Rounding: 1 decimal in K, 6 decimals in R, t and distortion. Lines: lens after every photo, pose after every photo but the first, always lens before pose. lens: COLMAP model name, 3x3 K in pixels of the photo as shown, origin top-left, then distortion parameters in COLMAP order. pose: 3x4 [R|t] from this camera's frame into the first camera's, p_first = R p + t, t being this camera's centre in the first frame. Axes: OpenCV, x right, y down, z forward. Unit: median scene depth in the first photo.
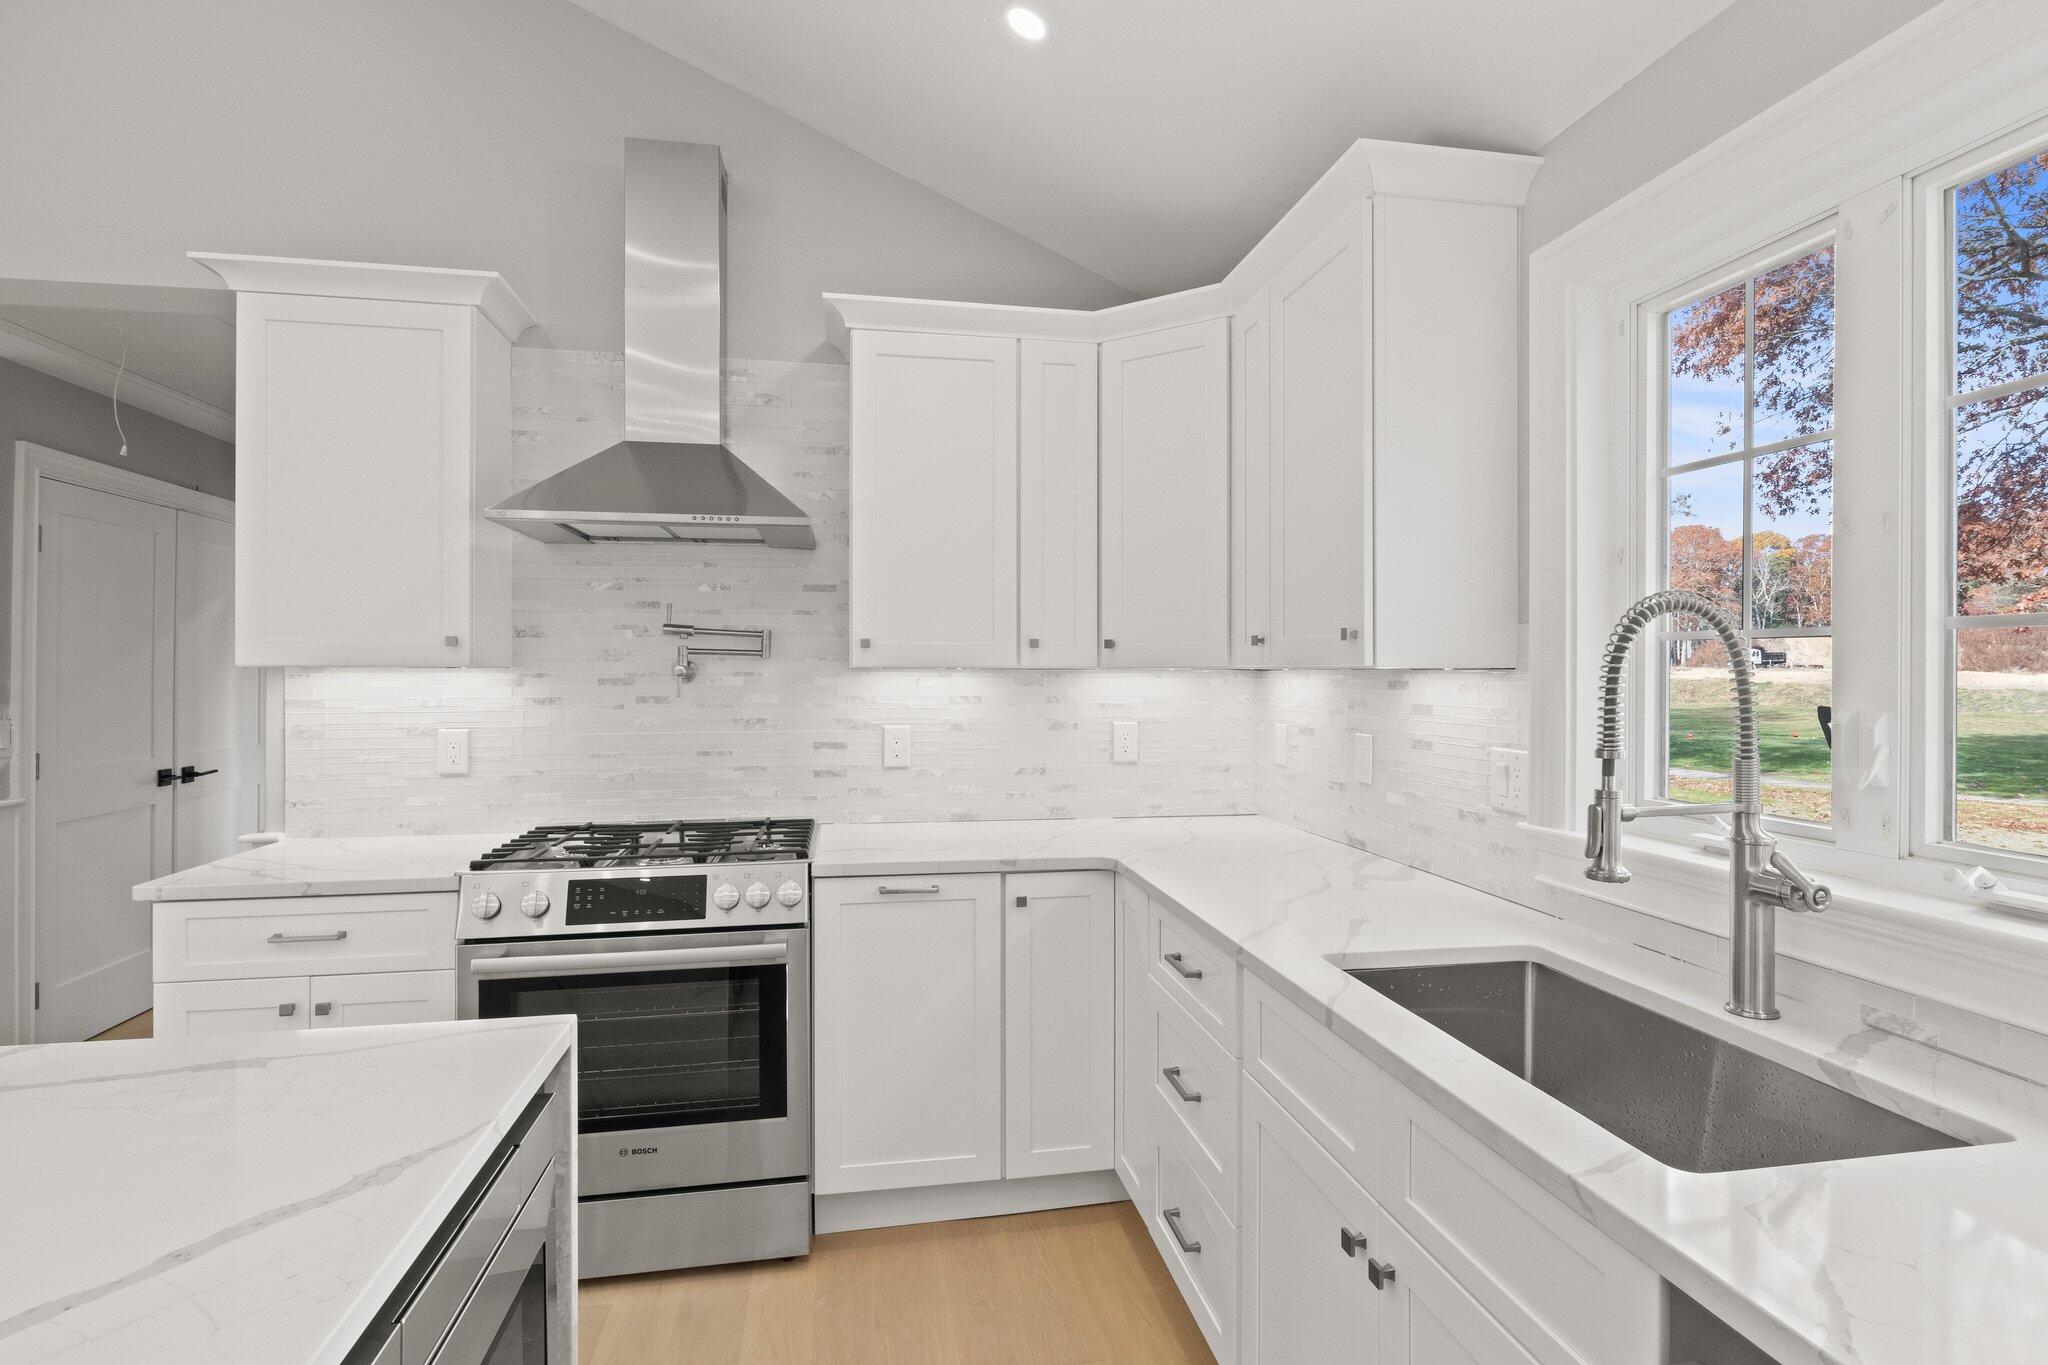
lens RADIAL K [[1031.8, 0, 1033.4], [0, 1031.8, 670.5], [0, 0, 1]] dist [-0.005702, -0.000225]
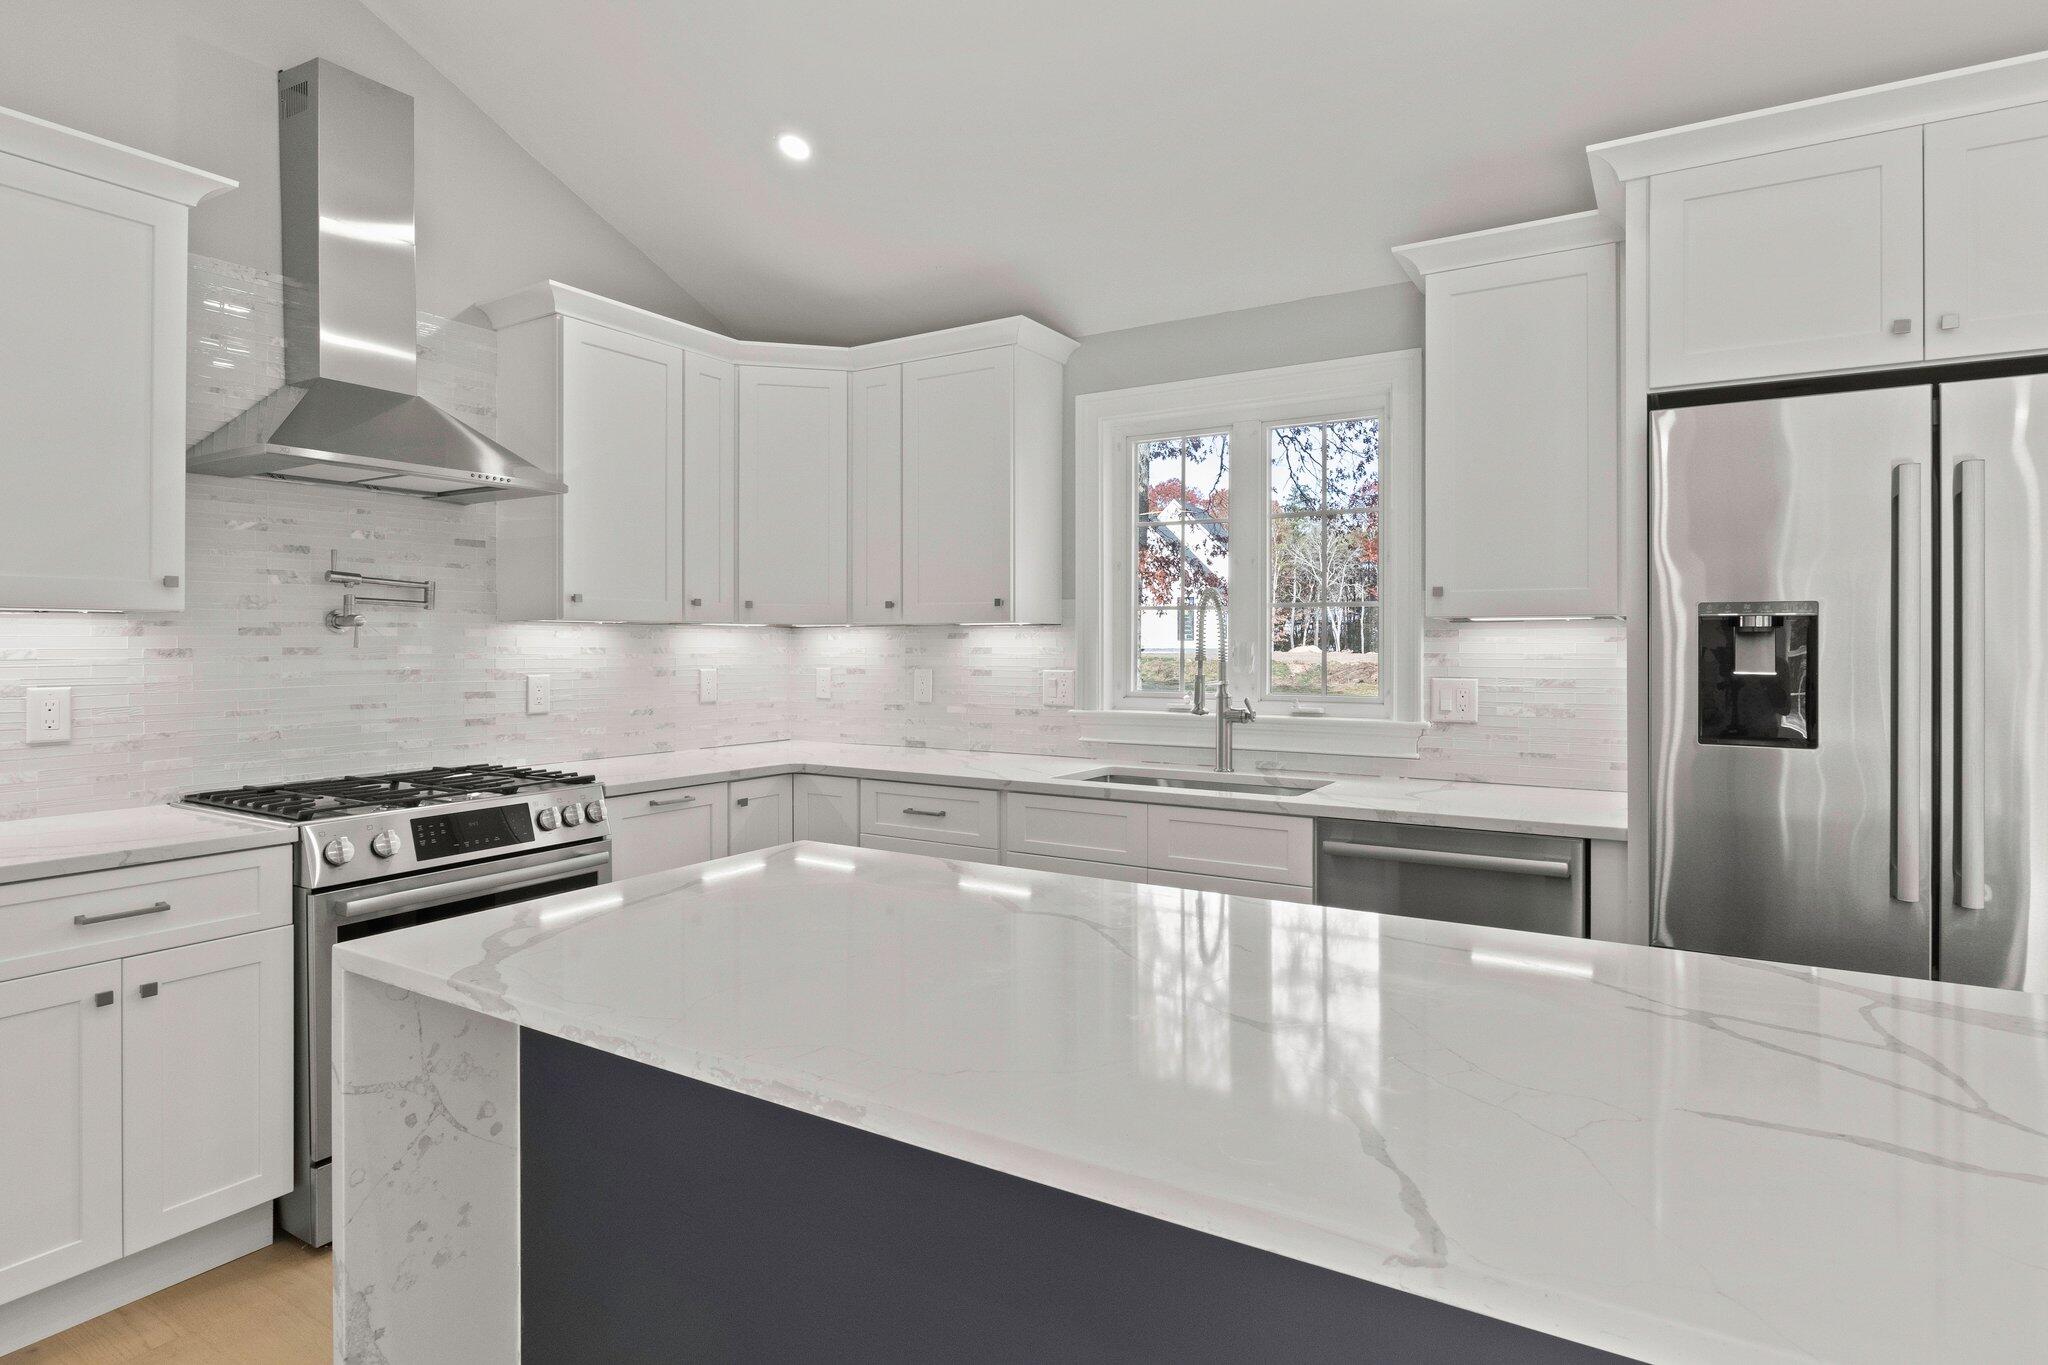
lens RADIAL K [[1095.7, 0, 1027.1], [0, 1095.7, 645.0], [0, 0, 1]] dist [-0.002800, -0.002166]
pose [[0.670721, -0.001115, 0.741709, -0.742866], [-0.001040, 0.999996, 0.002444, 0.022005], [-0.741709, -0.002411, 0.670717, -0.170766]]
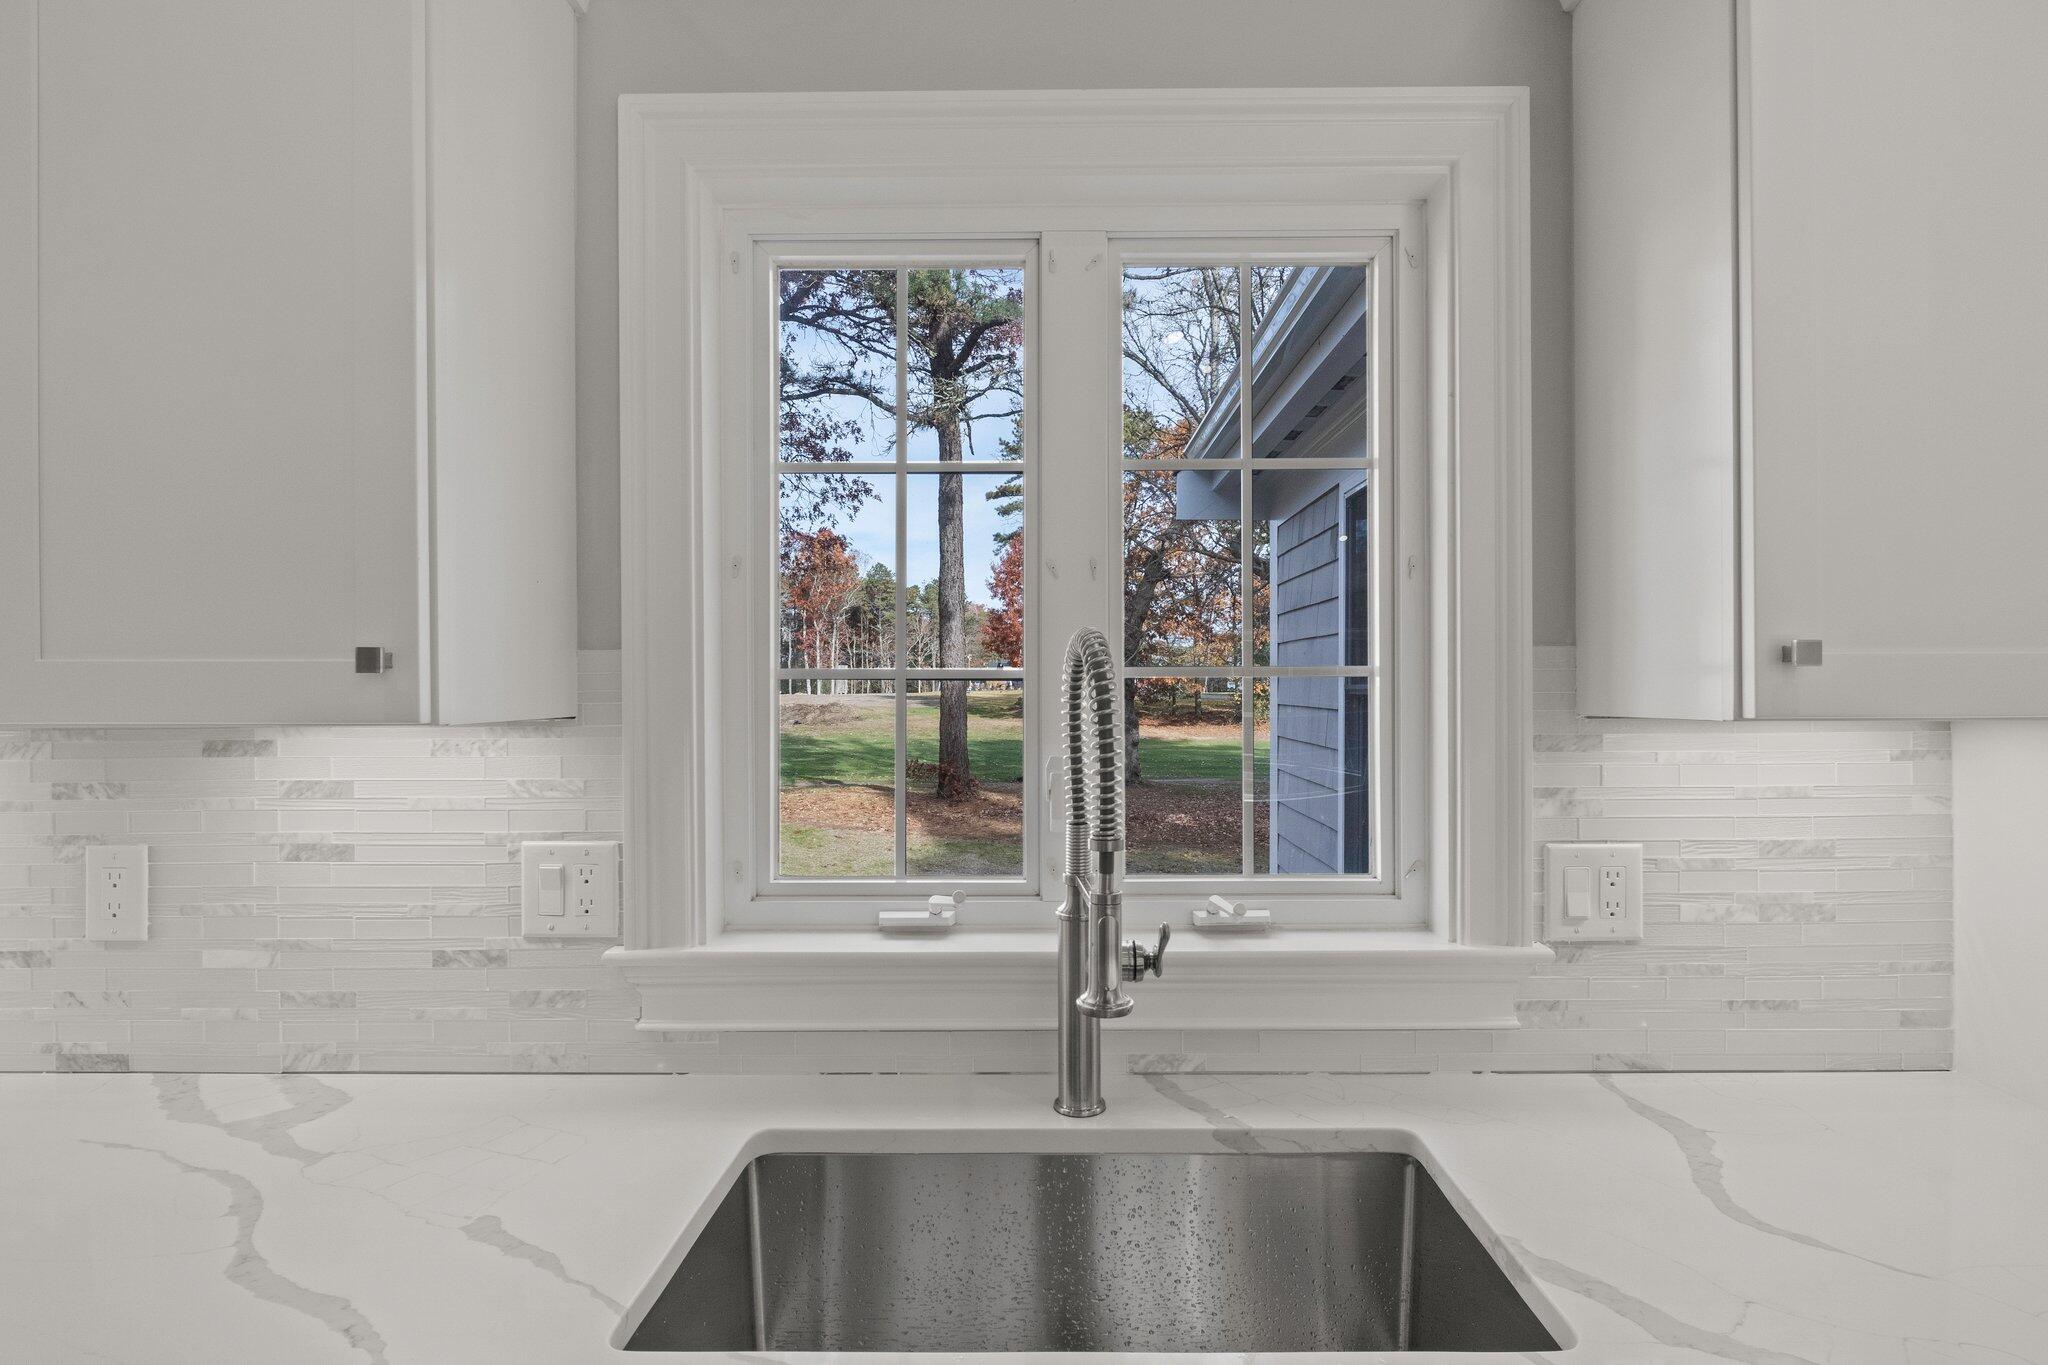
lens RADIAL K [[1031.0, 0, 1048.2], [0, 1031.0, 696.3], [0, 0, 1]] dist [-0.005540, -0.001812]
pose [[0.184172, -0.014841, 0.982782, -0.090974], [0.002694, 0.999890, 0.014595, -0.018372], [-0.982890, -0.000040, 0.184192, 0.446975]]
